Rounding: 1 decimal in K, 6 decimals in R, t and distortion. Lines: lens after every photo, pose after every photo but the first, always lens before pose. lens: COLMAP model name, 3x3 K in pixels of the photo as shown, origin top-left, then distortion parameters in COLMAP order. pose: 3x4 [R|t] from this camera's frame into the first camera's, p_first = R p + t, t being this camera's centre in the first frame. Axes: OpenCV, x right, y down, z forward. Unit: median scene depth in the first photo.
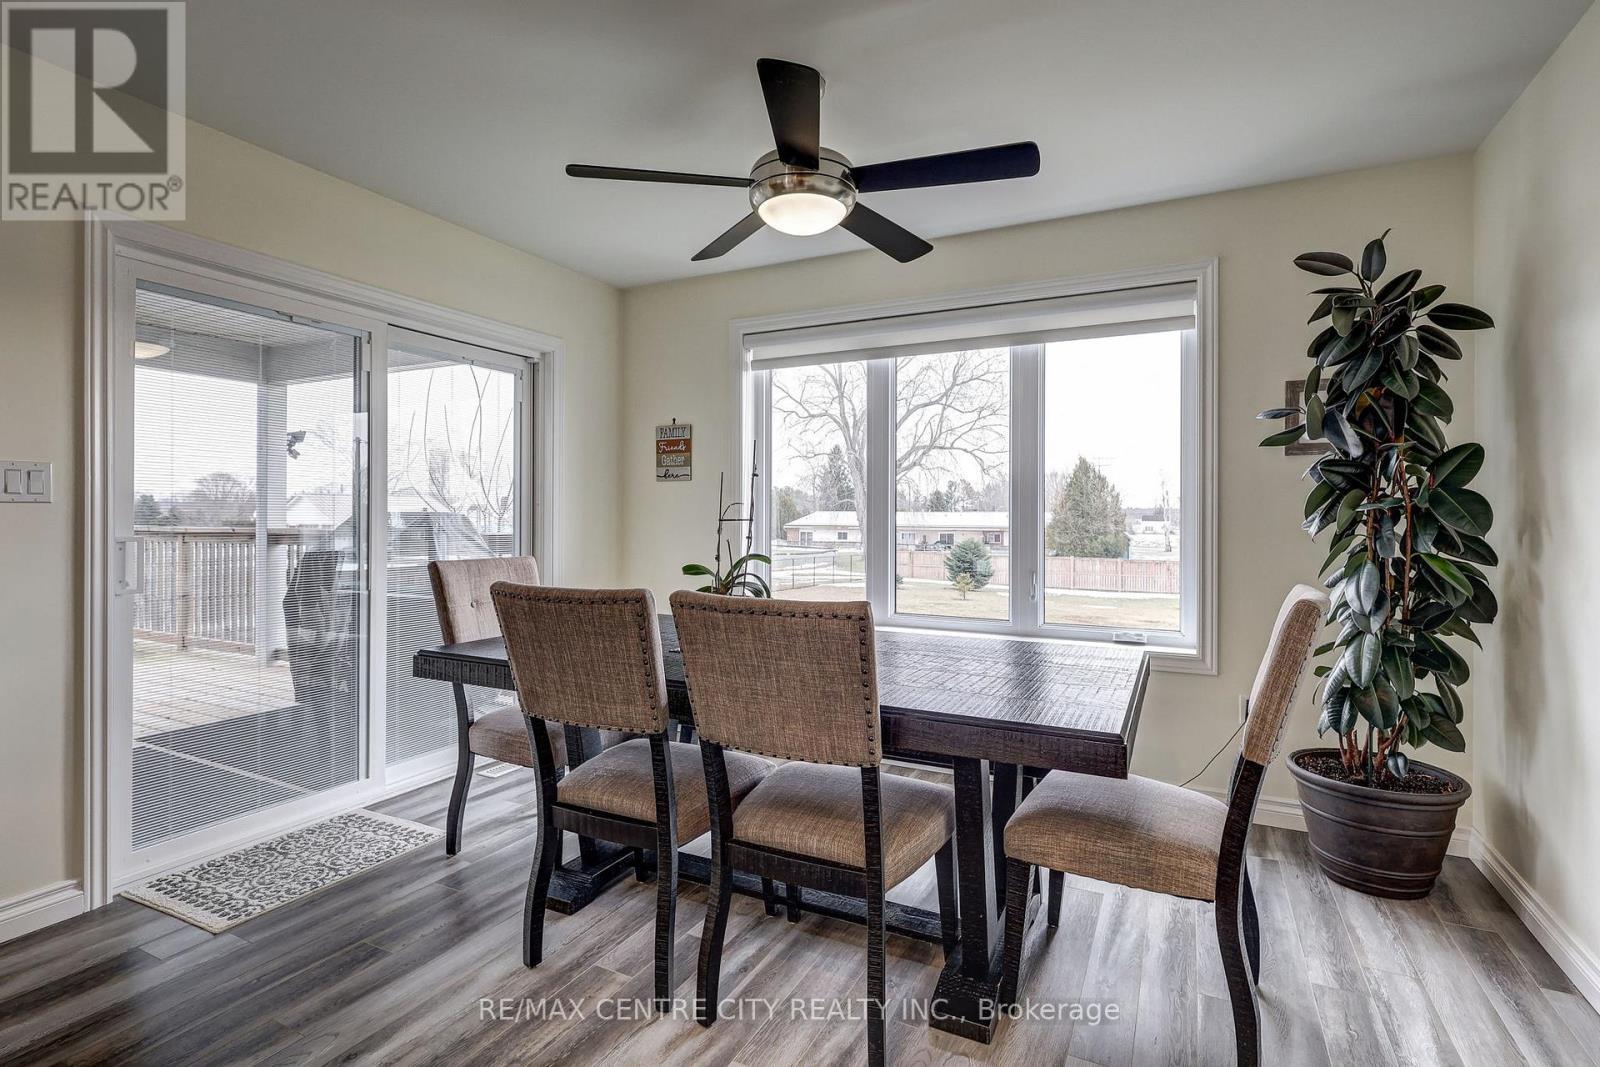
lens RADIAL K [[743.1, 0, 814.3], [0, 743.1, 523.5], [0, 0, 1]] dist [0.000066, 0.000066]
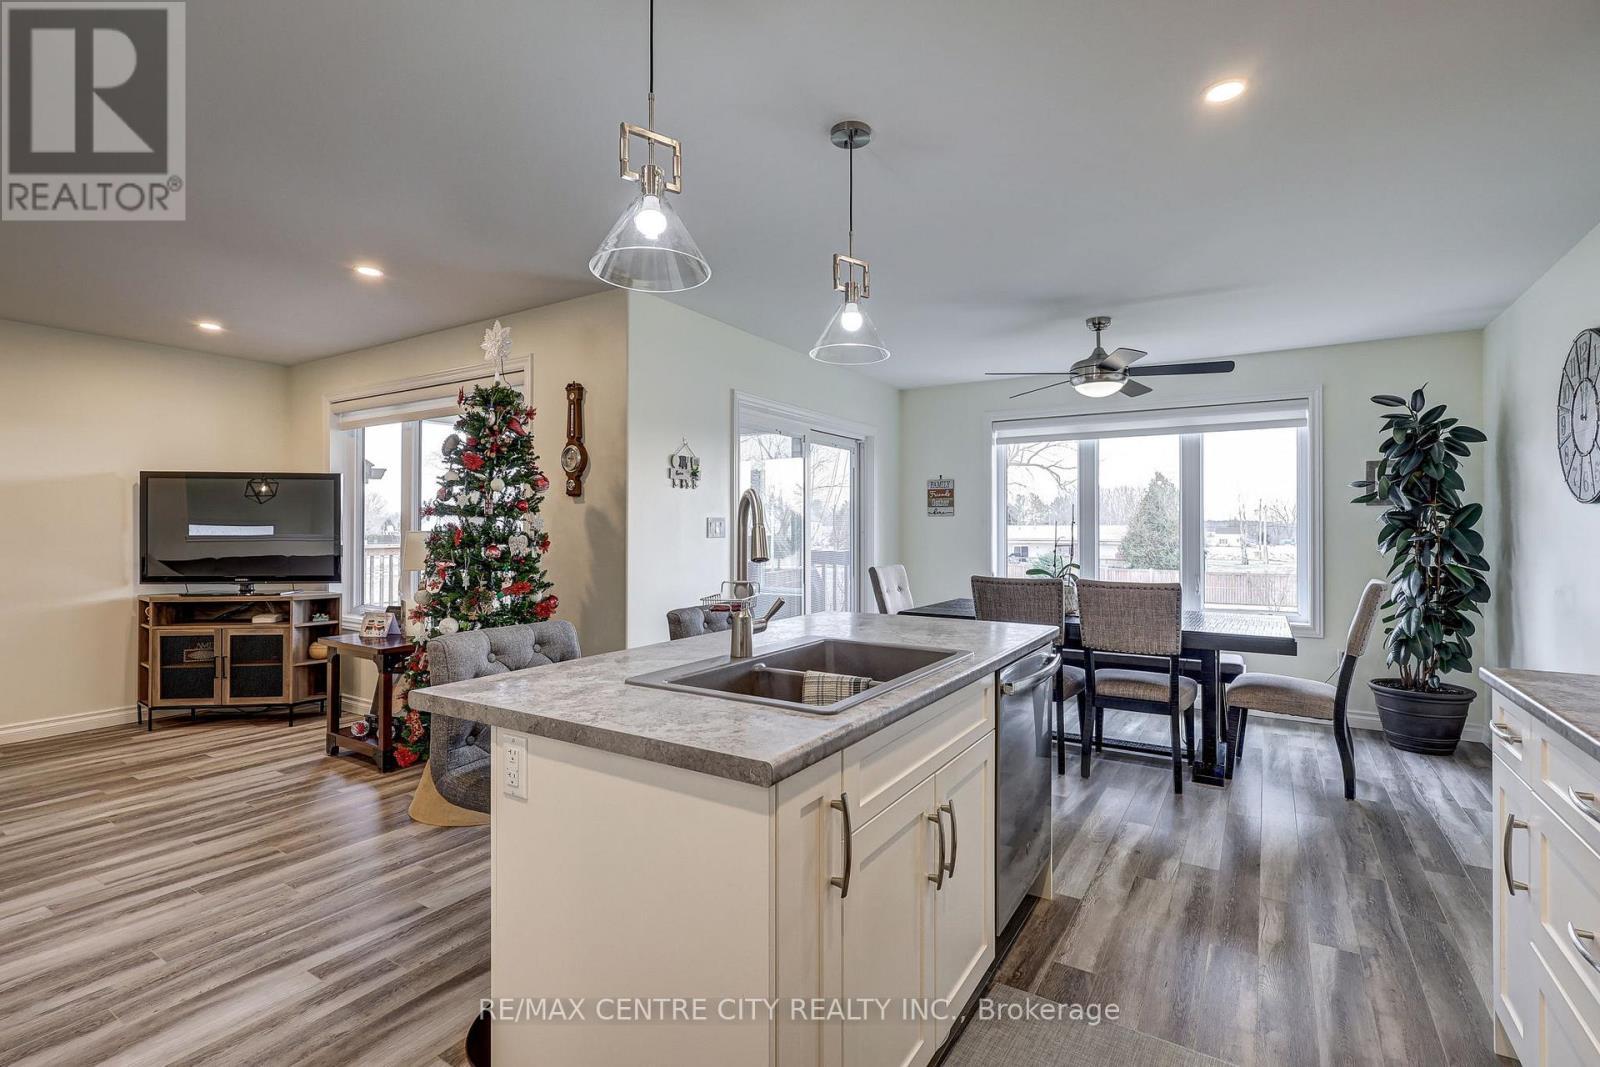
lens RADIAL K [[743.1, 0, 797.3], [0, 743.1, 529.2], [0, 0, 1]] dist [0.000066, 0.000066]
pose [[0.995828, -0.001551, -0.091237, -0.579958], [0.000796, 0.999965, -0.008313, -0.030474], [0.091247, 0.008205, 0.995795, -0.927552]]
